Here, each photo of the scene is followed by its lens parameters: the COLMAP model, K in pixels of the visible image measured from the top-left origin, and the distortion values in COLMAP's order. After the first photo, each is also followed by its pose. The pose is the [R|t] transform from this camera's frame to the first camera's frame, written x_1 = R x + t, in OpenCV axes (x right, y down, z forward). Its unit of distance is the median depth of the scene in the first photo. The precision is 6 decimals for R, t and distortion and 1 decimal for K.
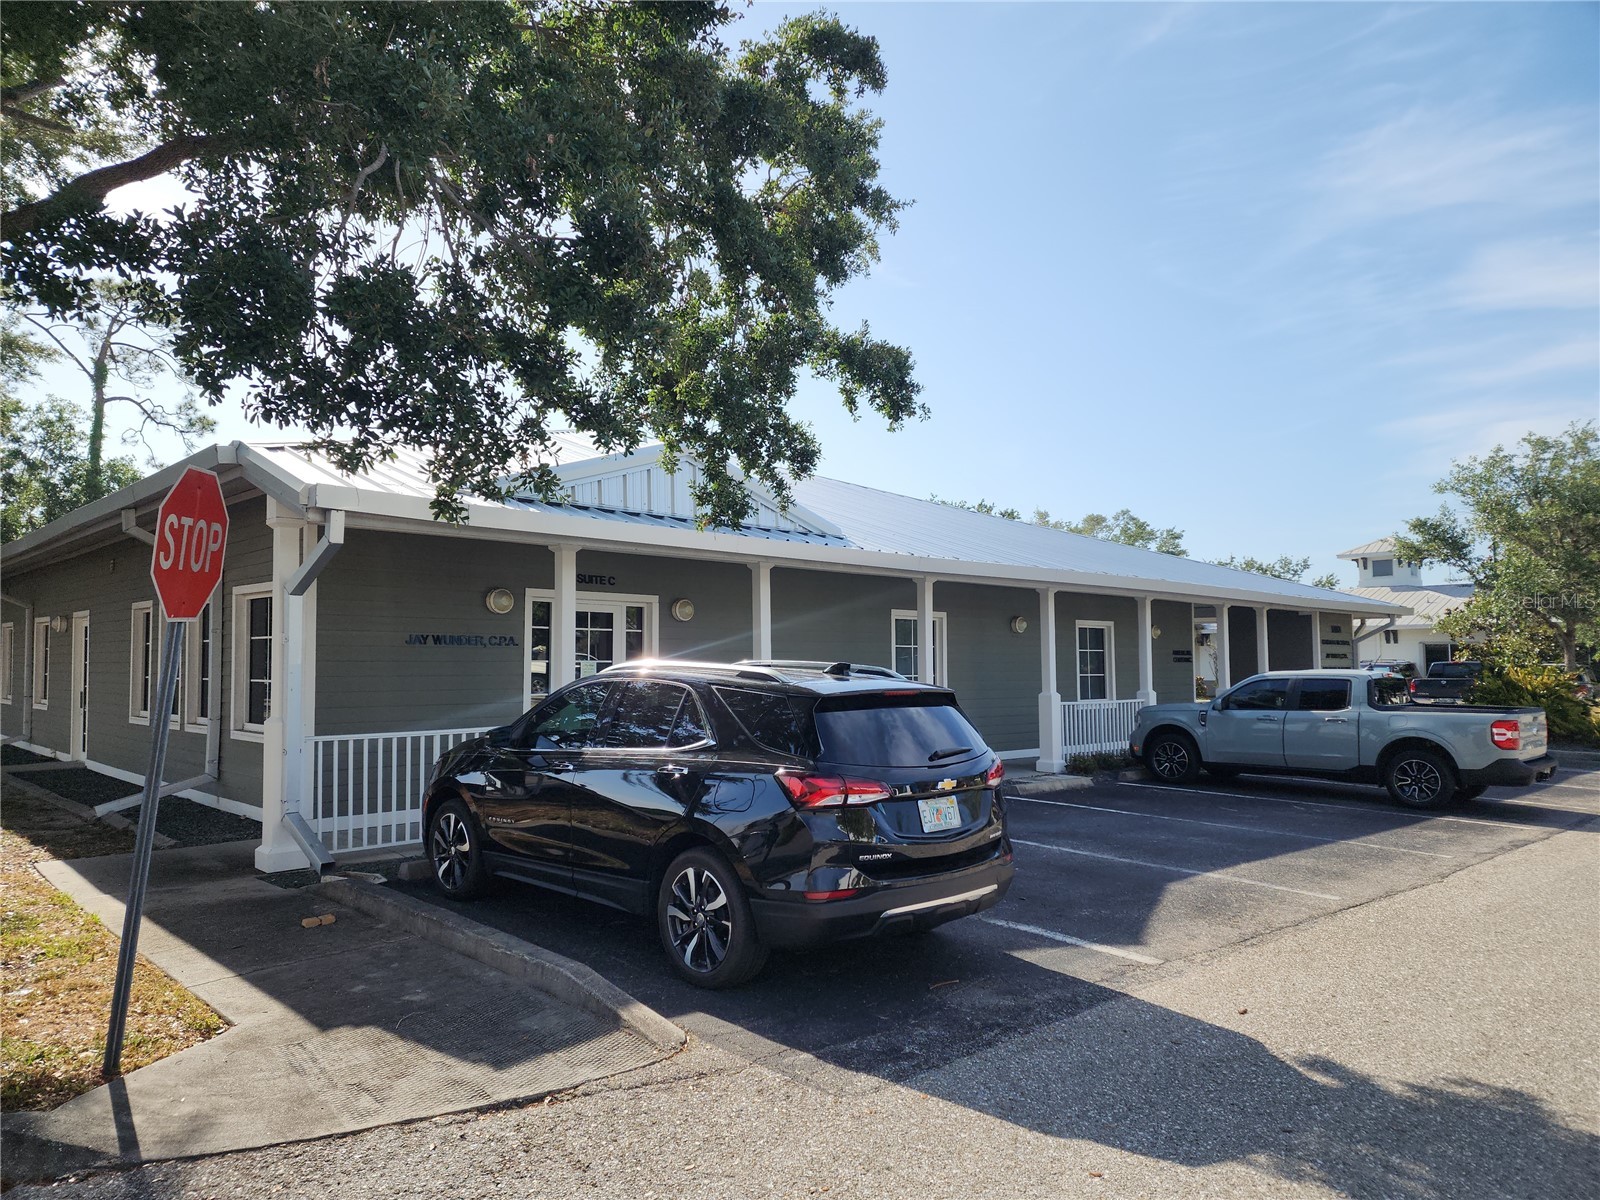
lens RADIAL K [[1075.1, 0, 798.3], [0, 1075.1, 595.9], [0, 0, 1]] dist [0.068175, -0.037476]
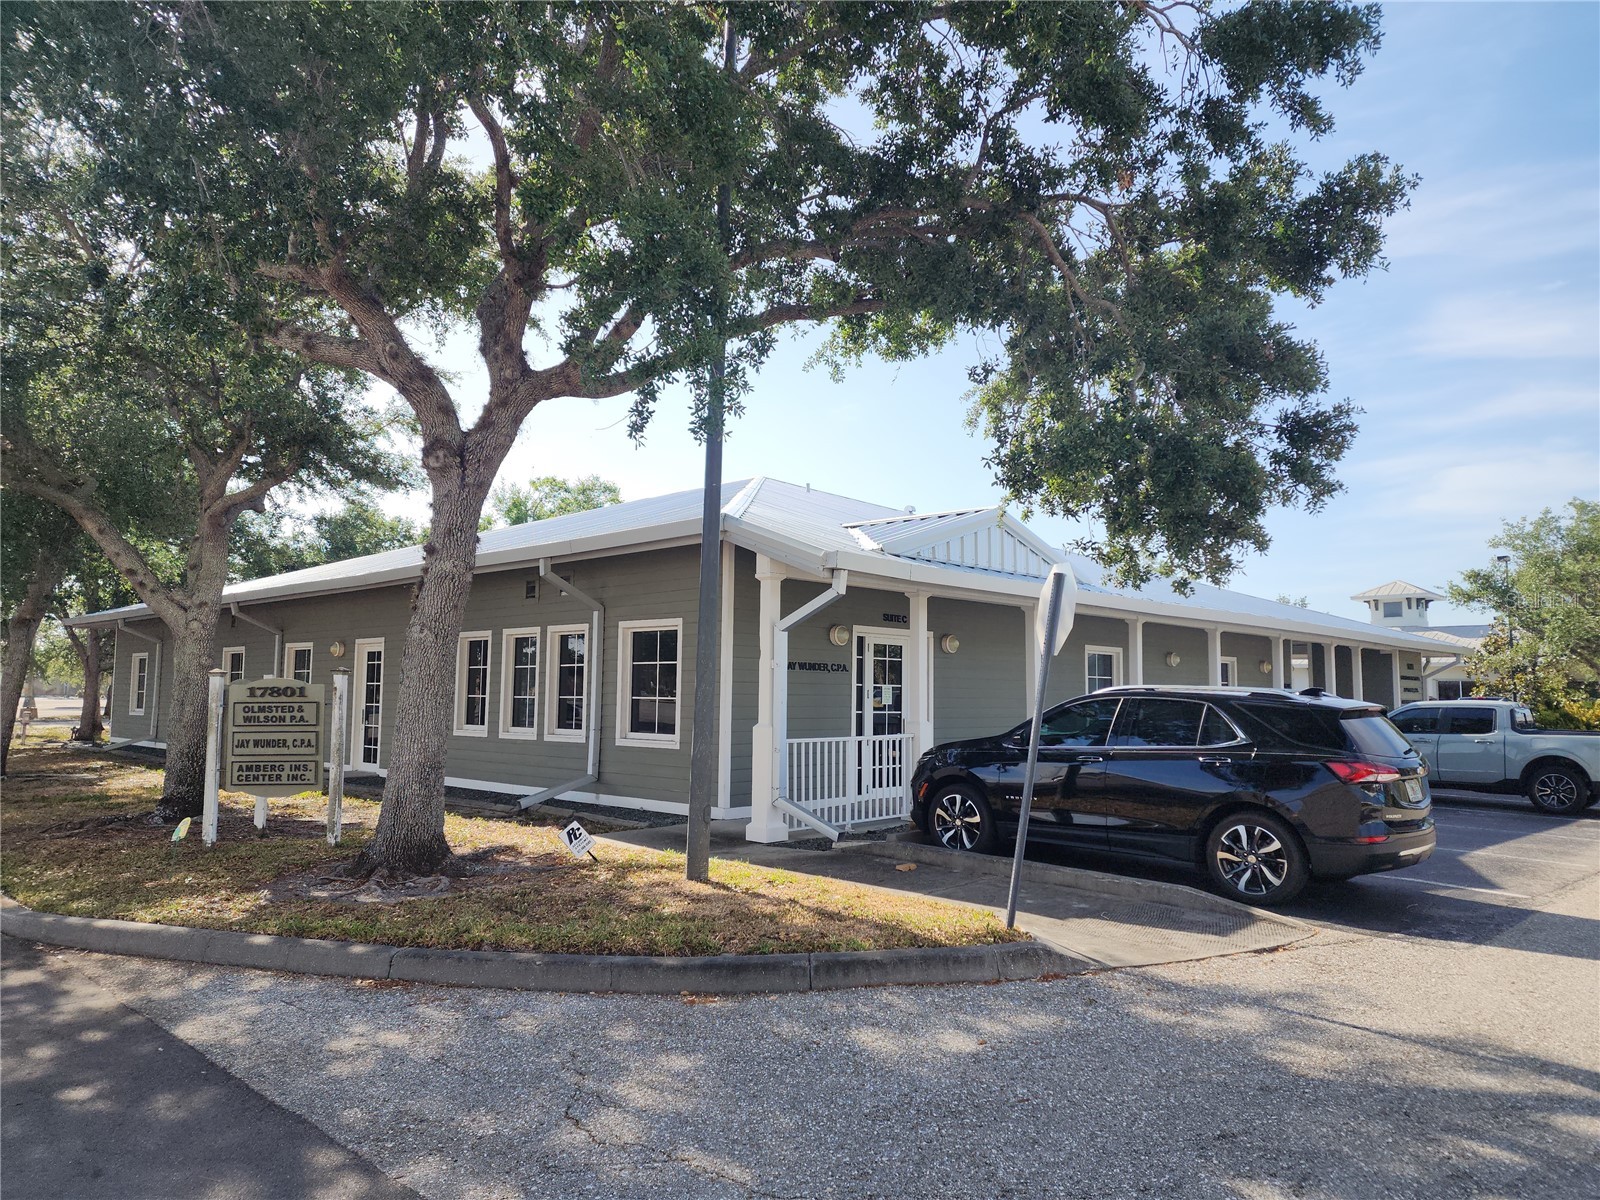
lens RADIAL K [[1075.1, 0, 798.3], [0, 1075.1, 595.9], [0, 0, 1]] dist [0.068175, -0.037476]
pose [[0.999071, 0.013641, 0.040883, -0.316366], [-0.012507, 0.999533, -0.027871, -0.004916], [-0.041244, 0.027334, 0.998775, -0.192374]]
